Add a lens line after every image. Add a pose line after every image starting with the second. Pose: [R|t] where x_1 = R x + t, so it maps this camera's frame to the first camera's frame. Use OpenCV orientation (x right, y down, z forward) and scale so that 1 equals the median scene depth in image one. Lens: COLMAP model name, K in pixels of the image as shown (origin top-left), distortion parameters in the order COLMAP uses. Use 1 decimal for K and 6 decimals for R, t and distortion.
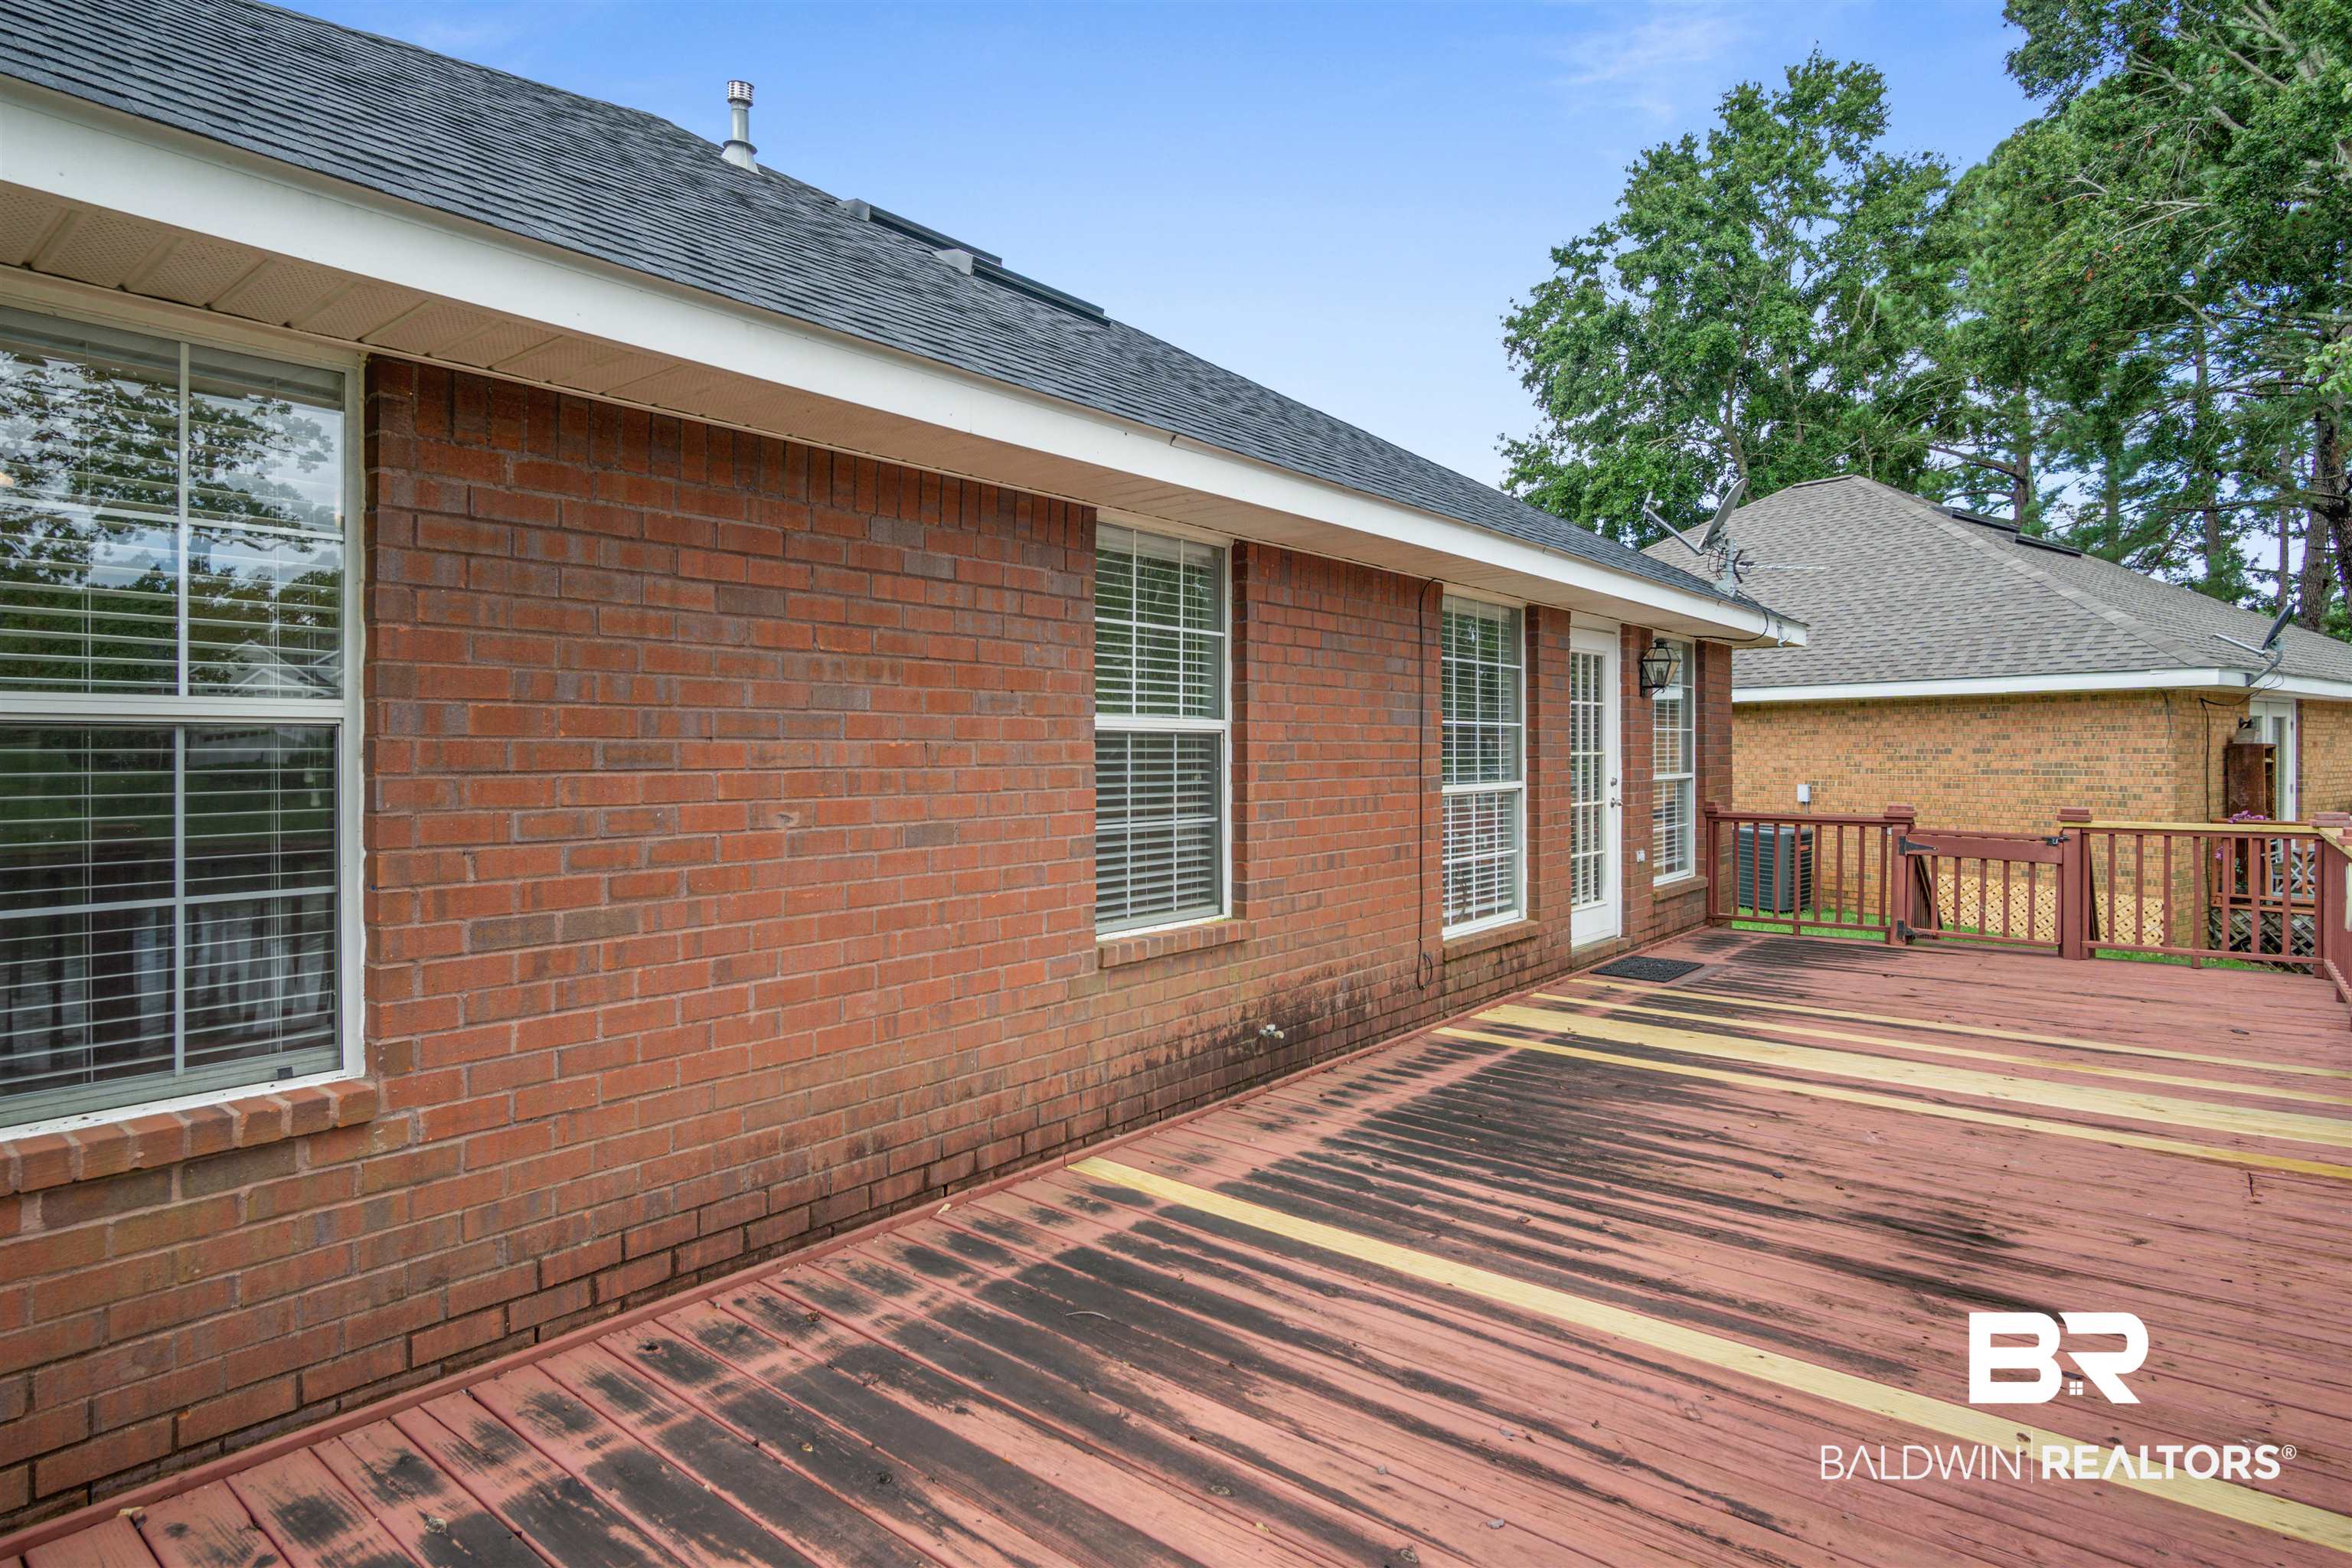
lens RADIAL K [[1236.0, 0, 1163.3], [0, 1236.0, 765.9], [0, 0, 1]] dist [-0.004816, -0.000510]
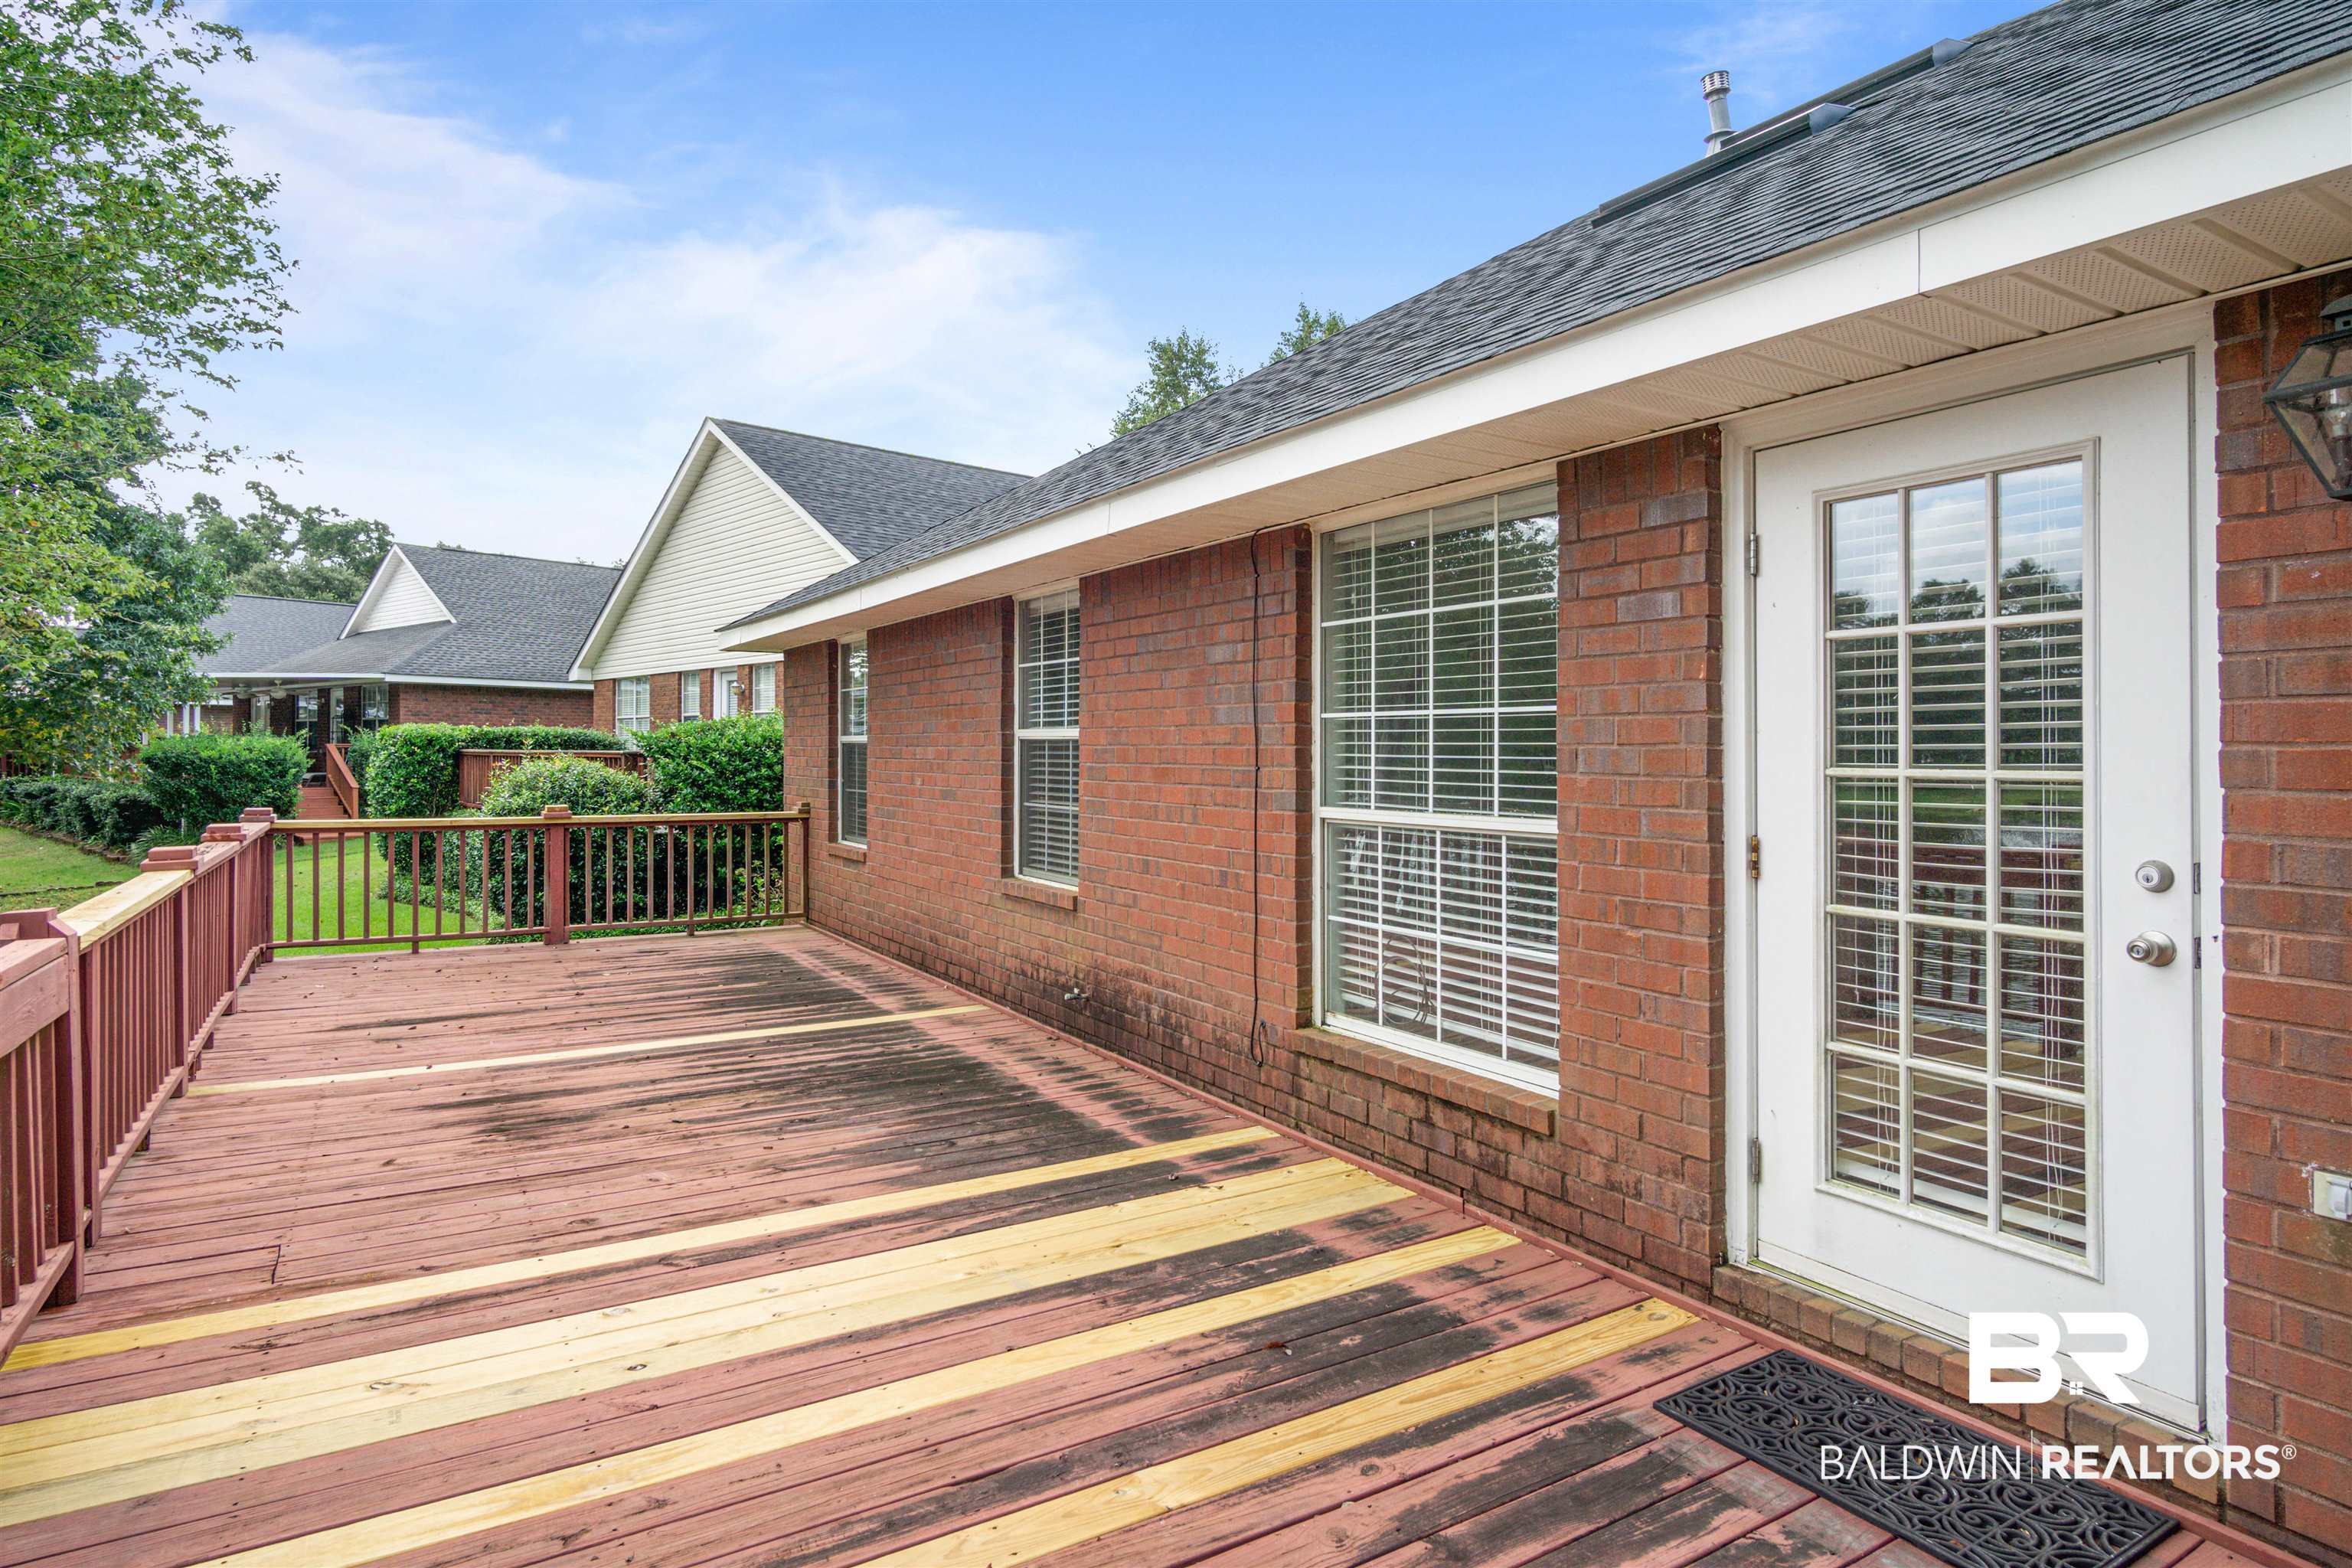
lens RADIAL K [[1337.1, 0, 1211.2], [0, 1337.1, 754.4], [0, 0, 1]] dist [-0.001767, -0.000050]
pose [[-0.317696, 0.000508, -0.948192, 1.219164], [-0.017942, 0.999818, 0.006547, -0.021818], [0.948023, 0.019092, -0.317629, 1.490155]]
